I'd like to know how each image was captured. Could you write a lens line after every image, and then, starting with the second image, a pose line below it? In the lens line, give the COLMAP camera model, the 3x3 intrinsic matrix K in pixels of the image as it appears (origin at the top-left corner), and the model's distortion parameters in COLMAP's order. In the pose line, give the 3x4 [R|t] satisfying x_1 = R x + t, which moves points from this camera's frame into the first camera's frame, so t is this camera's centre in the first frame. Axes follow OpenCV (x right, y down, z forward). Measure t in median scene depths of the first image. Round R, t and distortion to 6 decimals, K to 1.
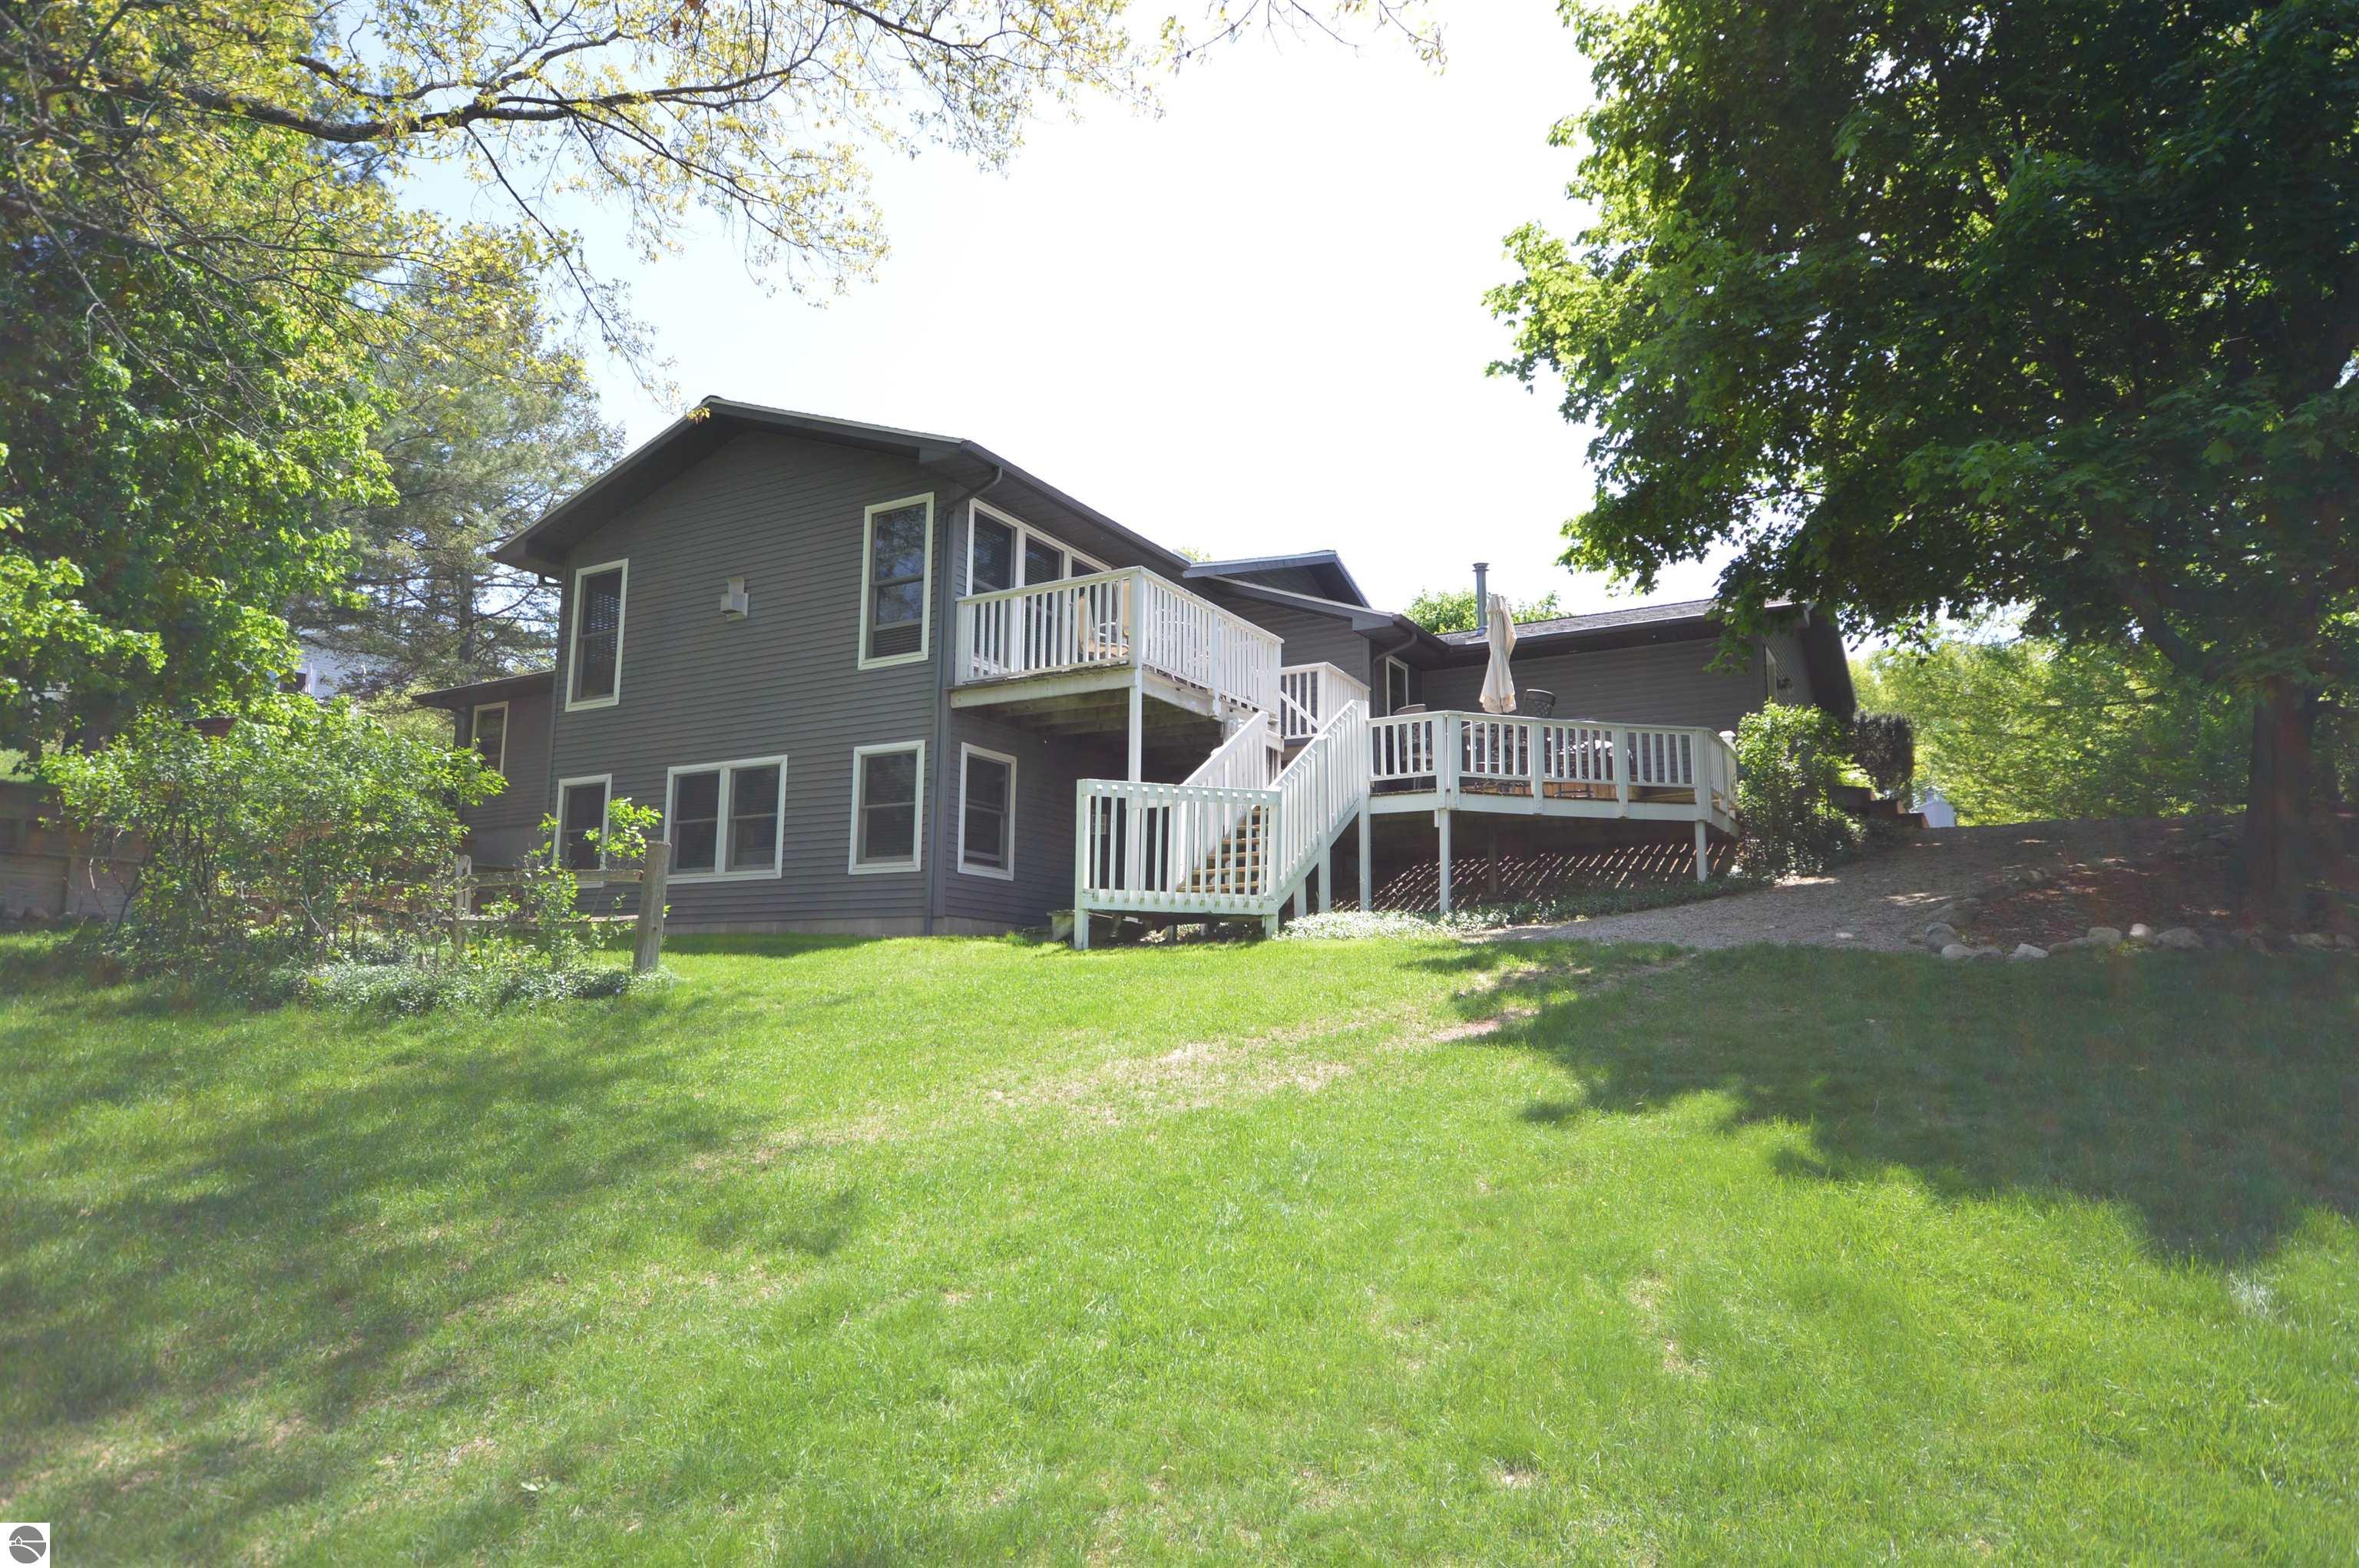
lens RADIAL K [[1449.0, 0, 1179.5], [0, 1449.0, 784.0], [0, 0, 1]] dist [0.029815, 0.000201]
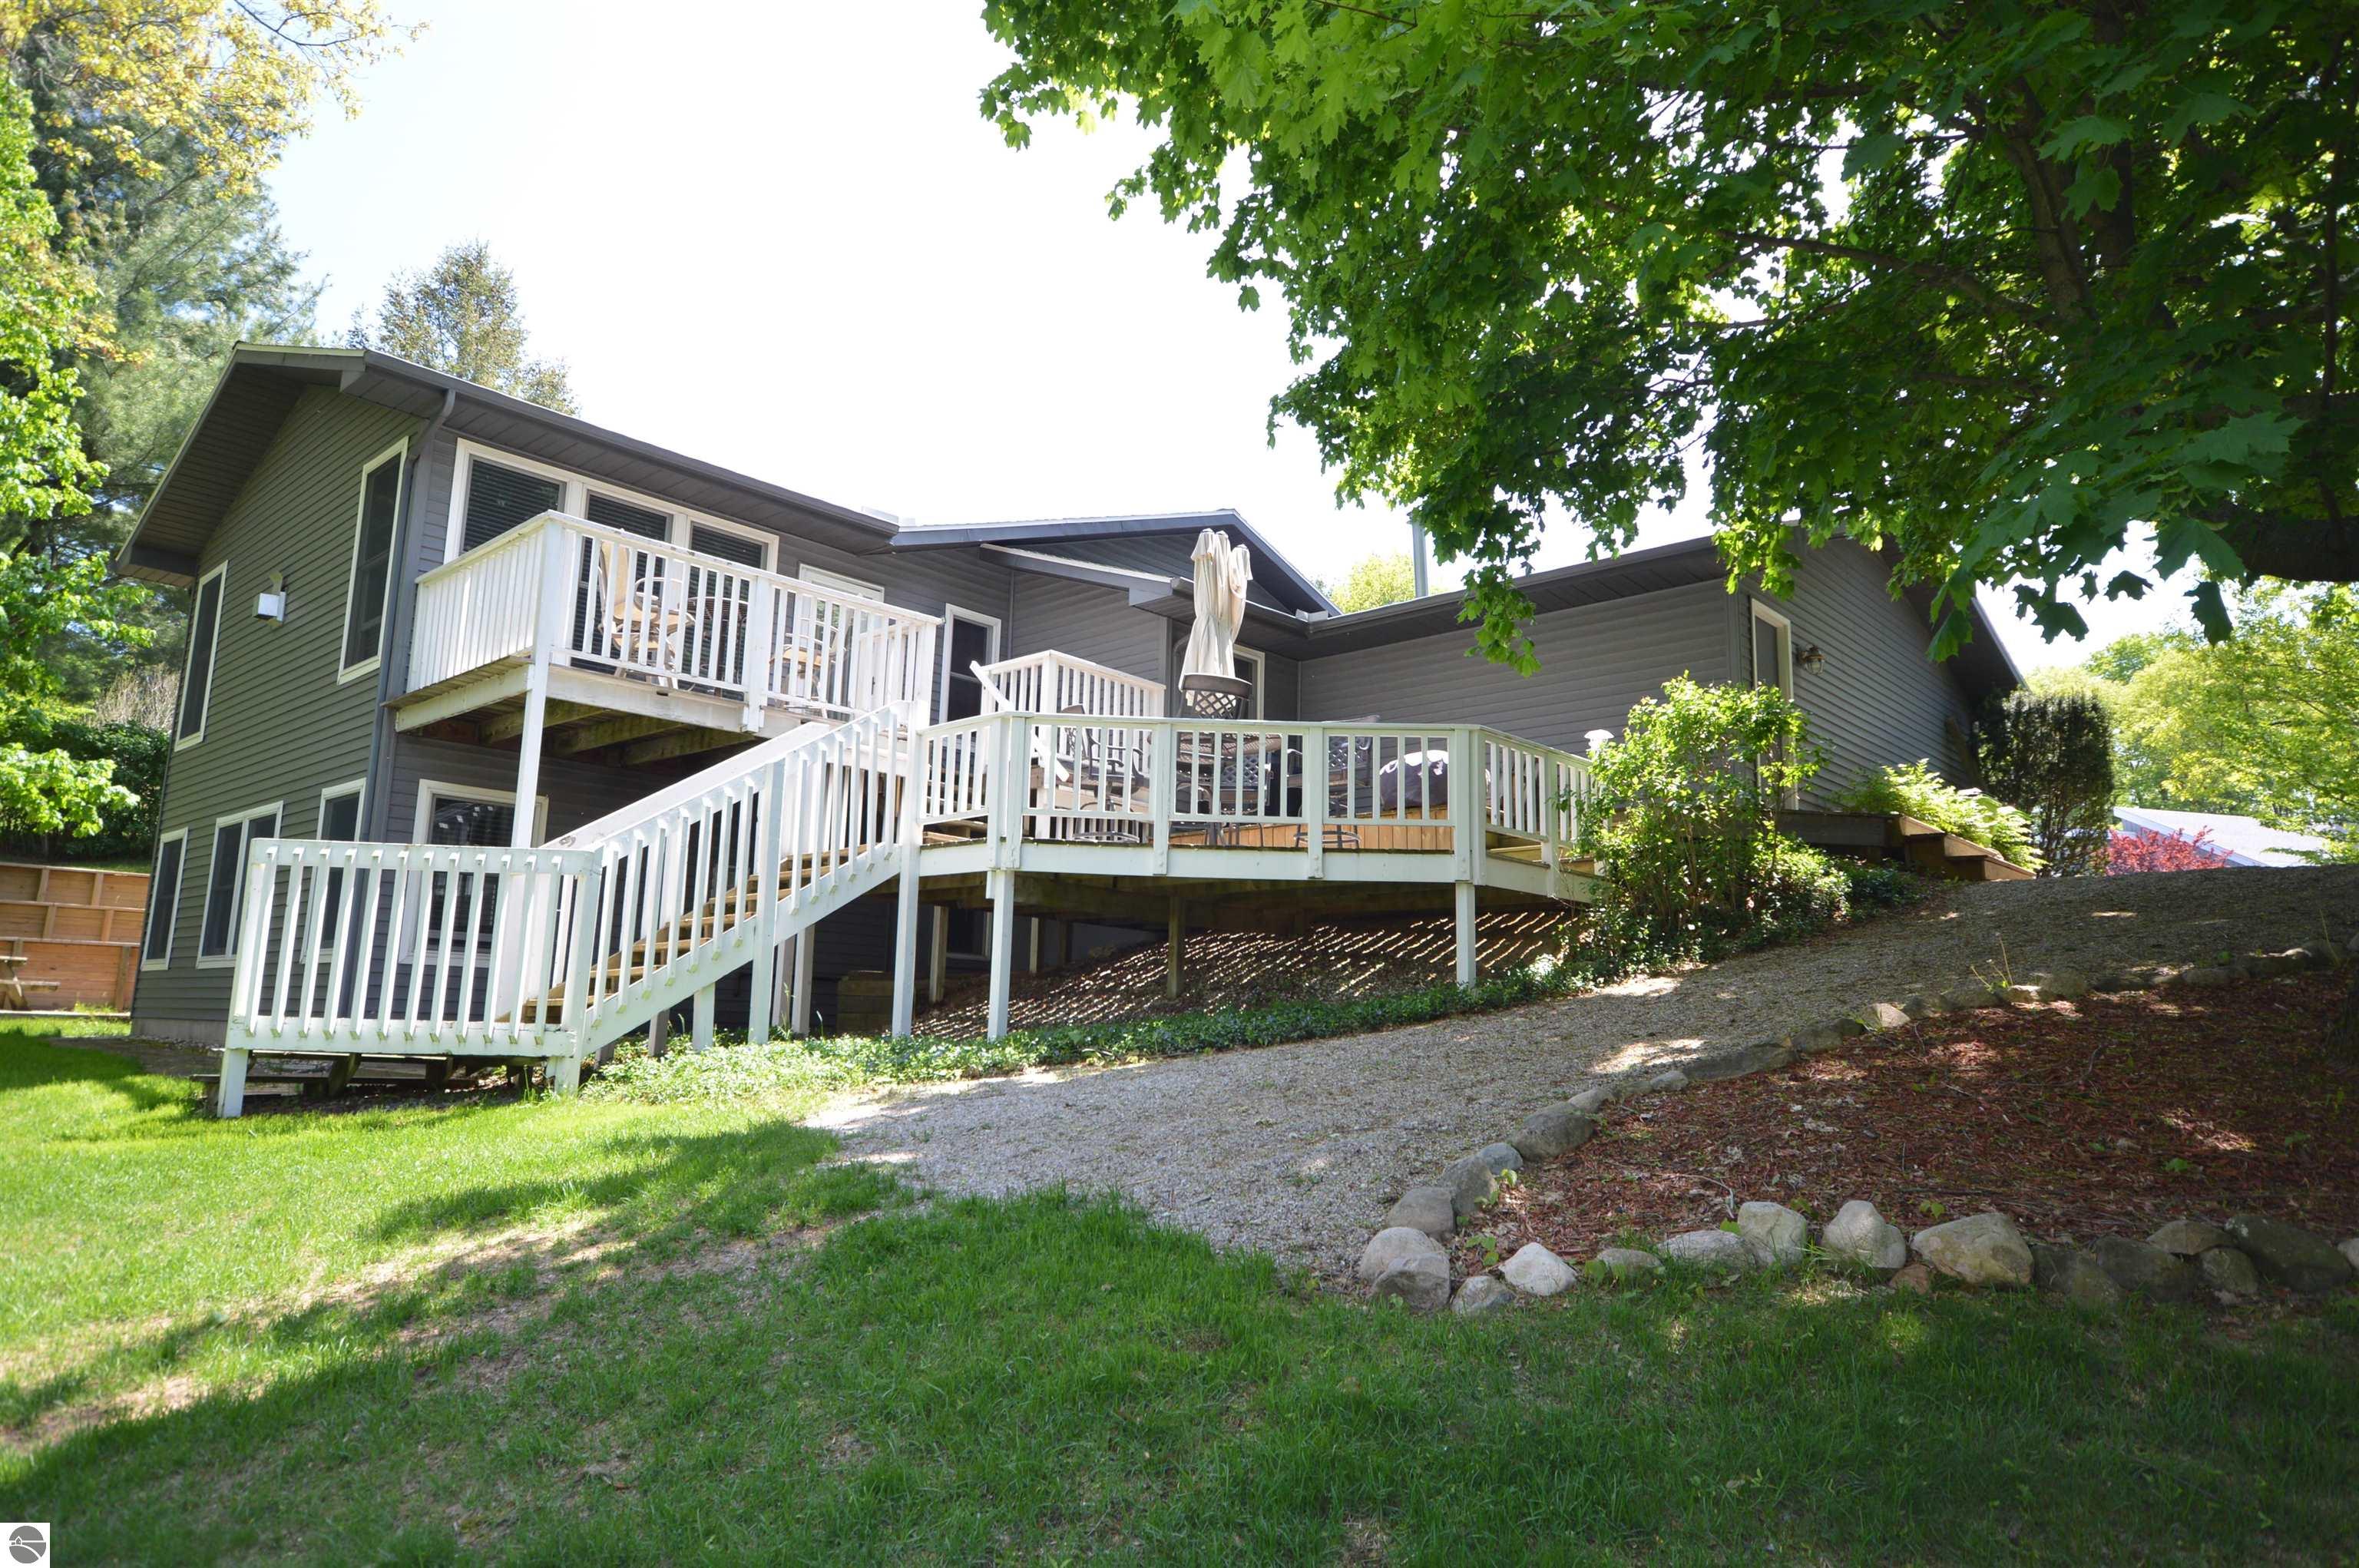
lens RADIAL K [[1449.0, 0, 1179.5], [0, 1449.0, 784.0], [0, 0, 1]] dist [0.029815, 0.000201]
pose [[0.971352, -0.023163, -0.236512, 0.382223], [0.019056, 0.999626, -0.019633, -0.005365], [0.236878, 0.014564, 0.971430, 0.393382]]
